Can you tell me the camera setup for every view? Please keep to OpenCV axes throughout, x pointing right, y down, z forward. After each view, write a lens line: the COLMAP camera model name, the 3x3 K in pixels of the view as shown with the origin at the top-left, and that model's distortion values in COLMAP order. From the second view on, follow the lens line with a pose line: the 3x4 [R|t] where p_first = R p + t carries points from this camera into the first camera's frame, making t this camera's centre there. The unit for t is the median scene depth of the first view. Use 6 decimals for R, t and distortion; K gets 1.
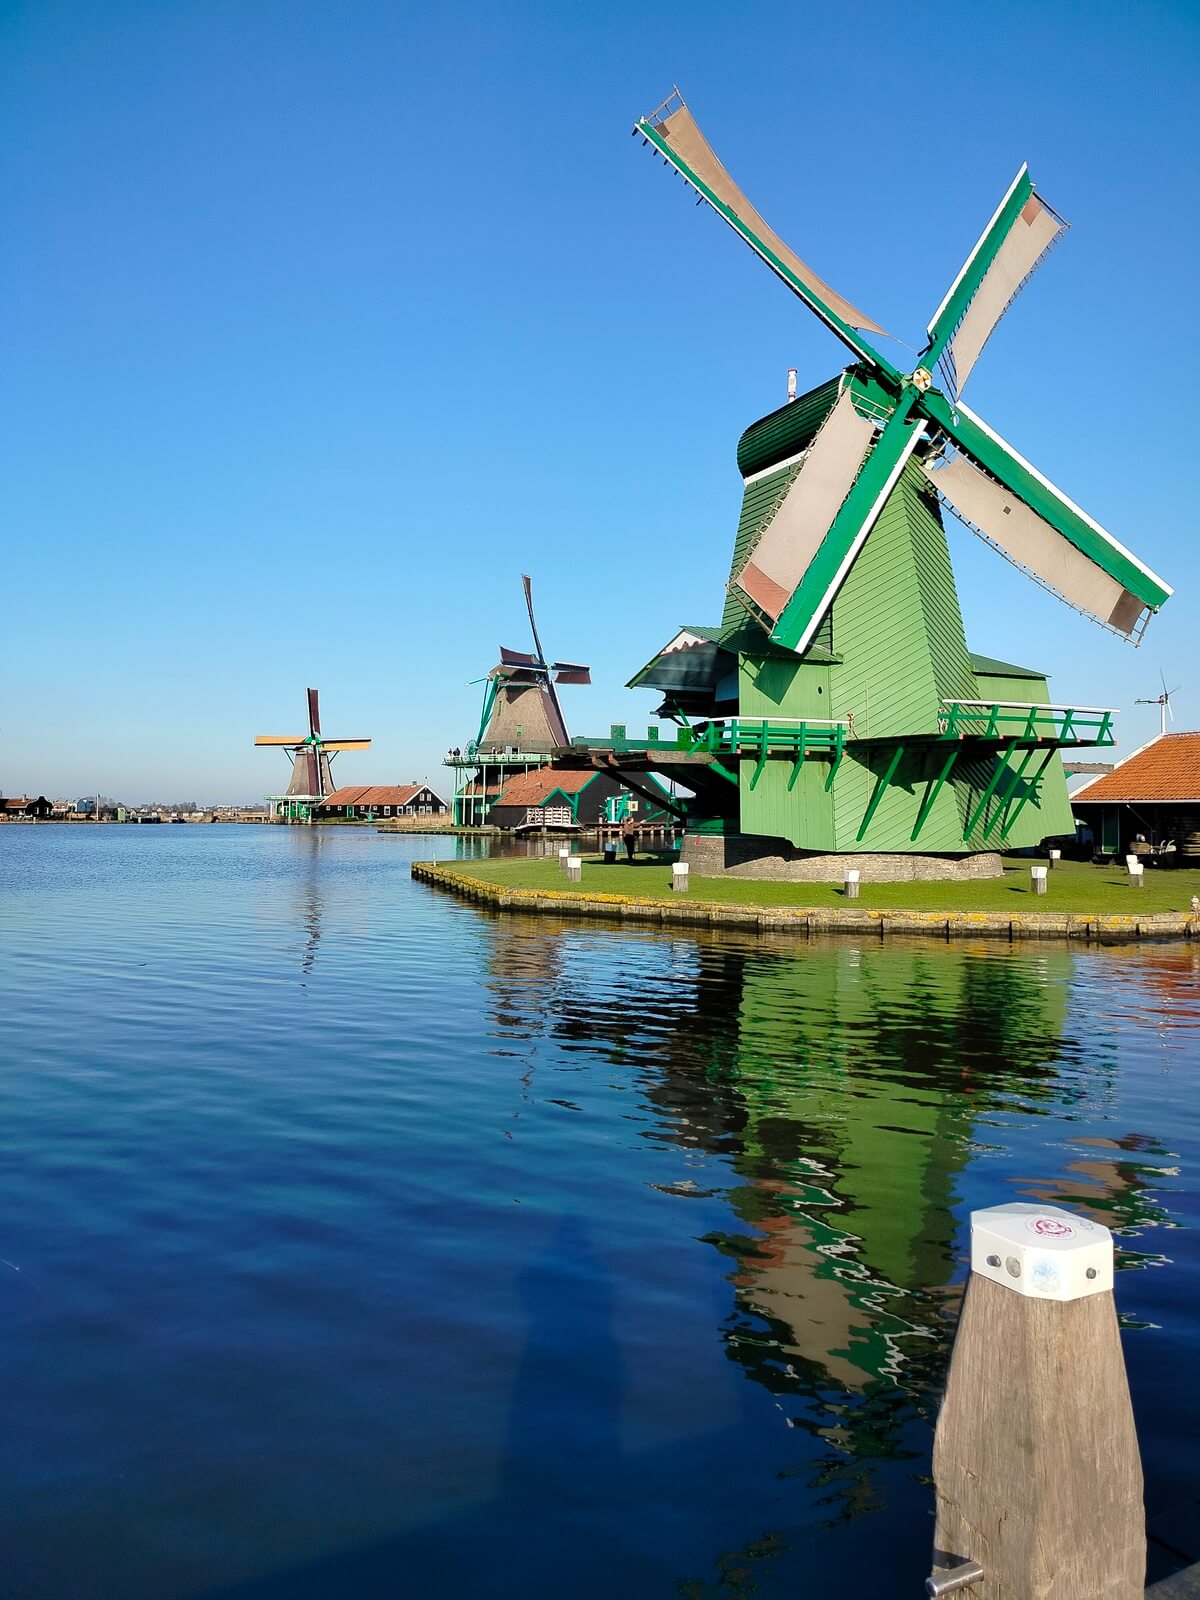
lens RADIAL K [[1099.7, 0, 600.0], [0, 1099.7, 800.0], [0, 0, 1]] dist [0.080148, -0.113860]
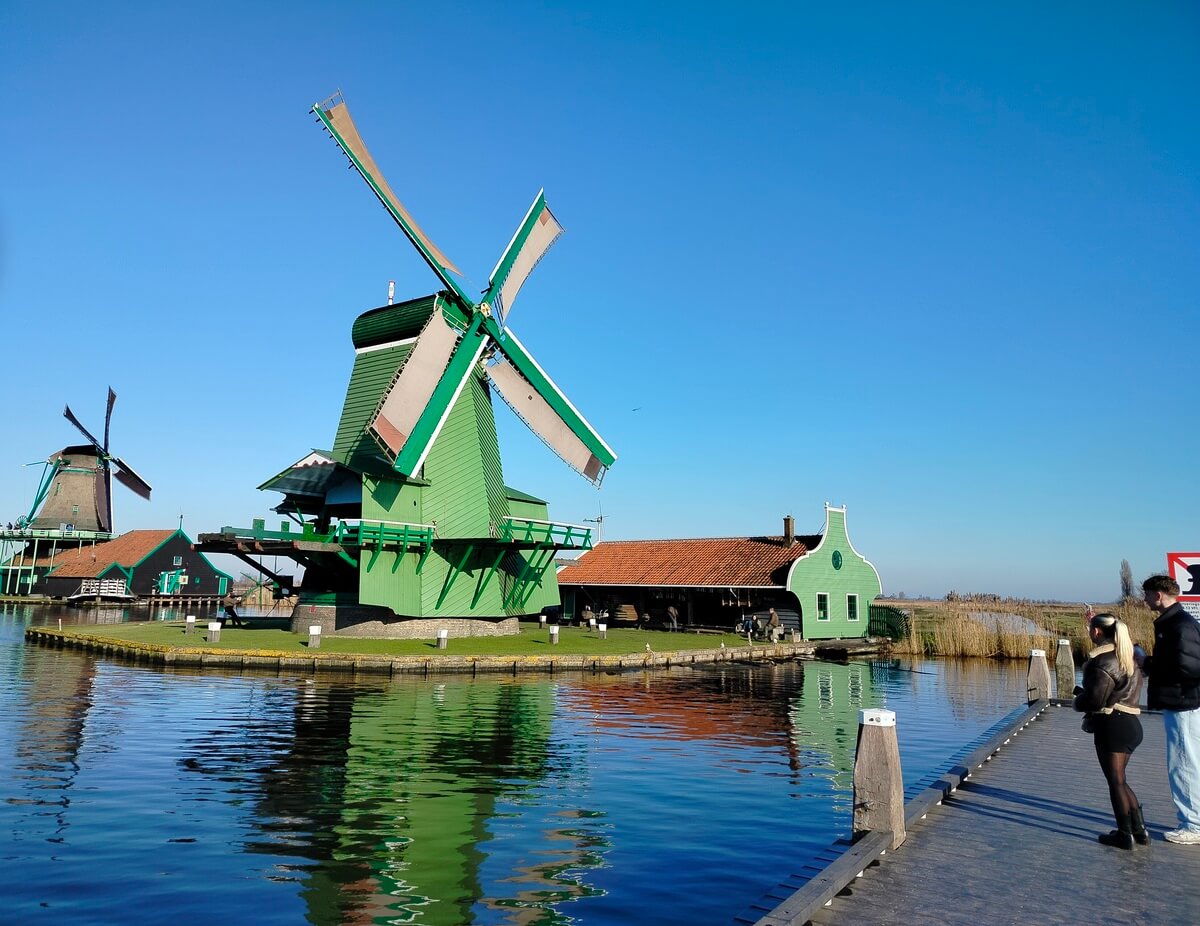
lens RADIAL K [[848.2, 0, 576.4], [0, 848.2, 463.1], [0, 0, 1]] dist [0.100692, -0.127350]
pose [[0.882771, 0.086966, 0.461684, -0.123947], [-0.024889, 0.989994, -0.138894, -0.001625], [-0.469143, 0.111121, 0.876103, -0.077864]]
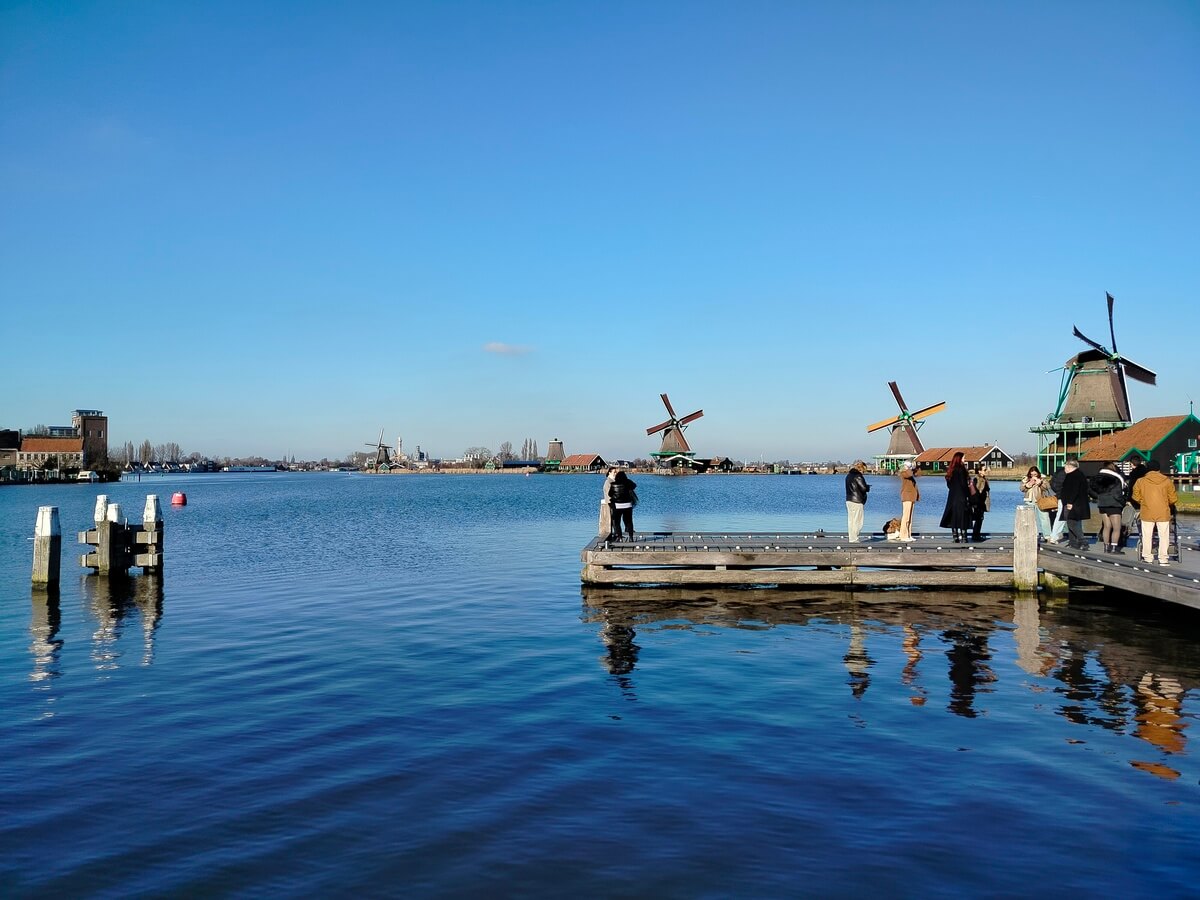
lens RADIAL K [[837.6, 0, 600.0], [0, 837.6, 450.0], [0, 0, 1]] dist [0.010077, 0.001960]
pose [[0.845397, -0.016660, -0.533879, -0.129658], [0.011648, 0.999851, -0.012755, -0.006829], [0.534012, 0.004564, 0.845464, -0.705544]]
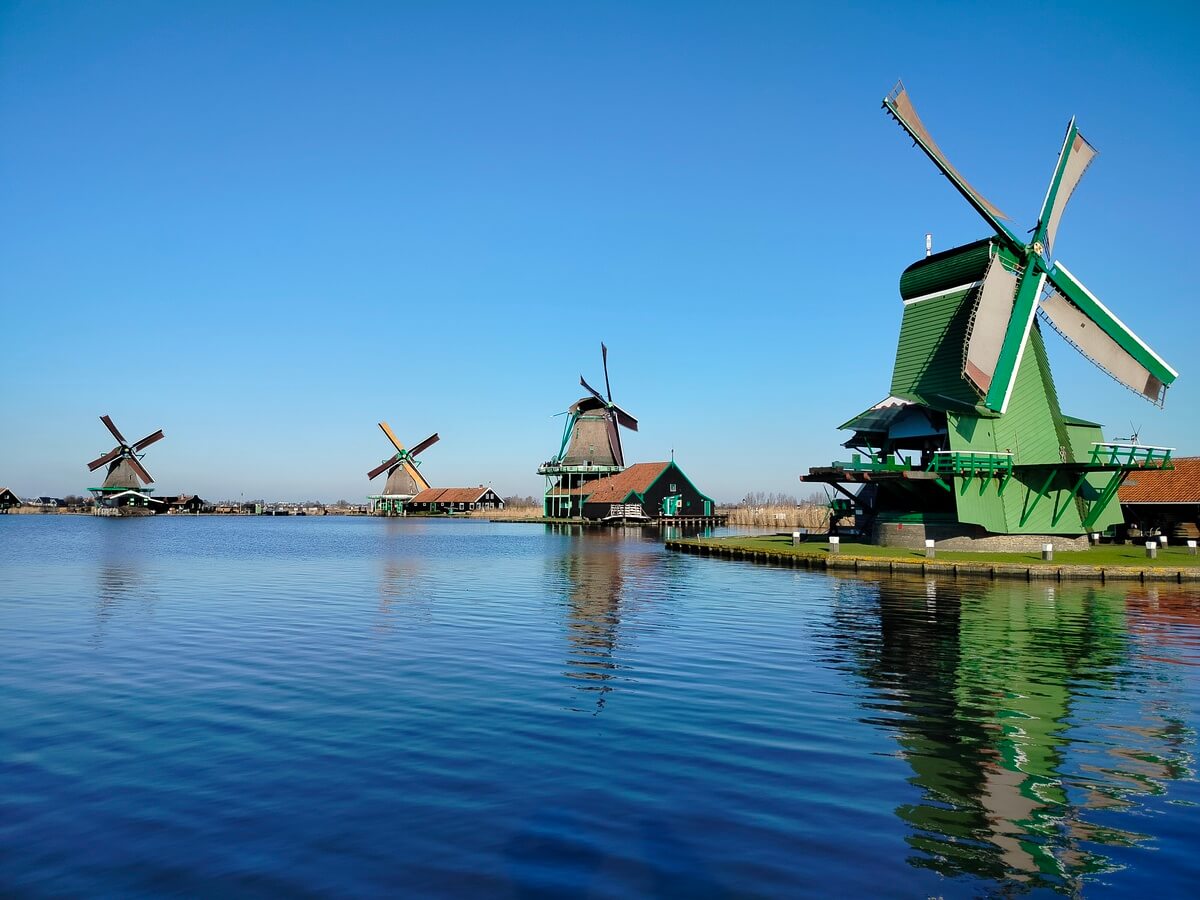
lens RADIAL K [[826.9, 0, 600.0], [0, 826.9, 450.0], [0, 0, 1]] dist [0.085589, -0.122100]
pose [[0.999119, 0.005349, 0.041623, -0.397608], [-0.002911, 0.998287, -0.058432, -0.001884], [-0.041865, 0.058260, 0.997423, -0.197001]]
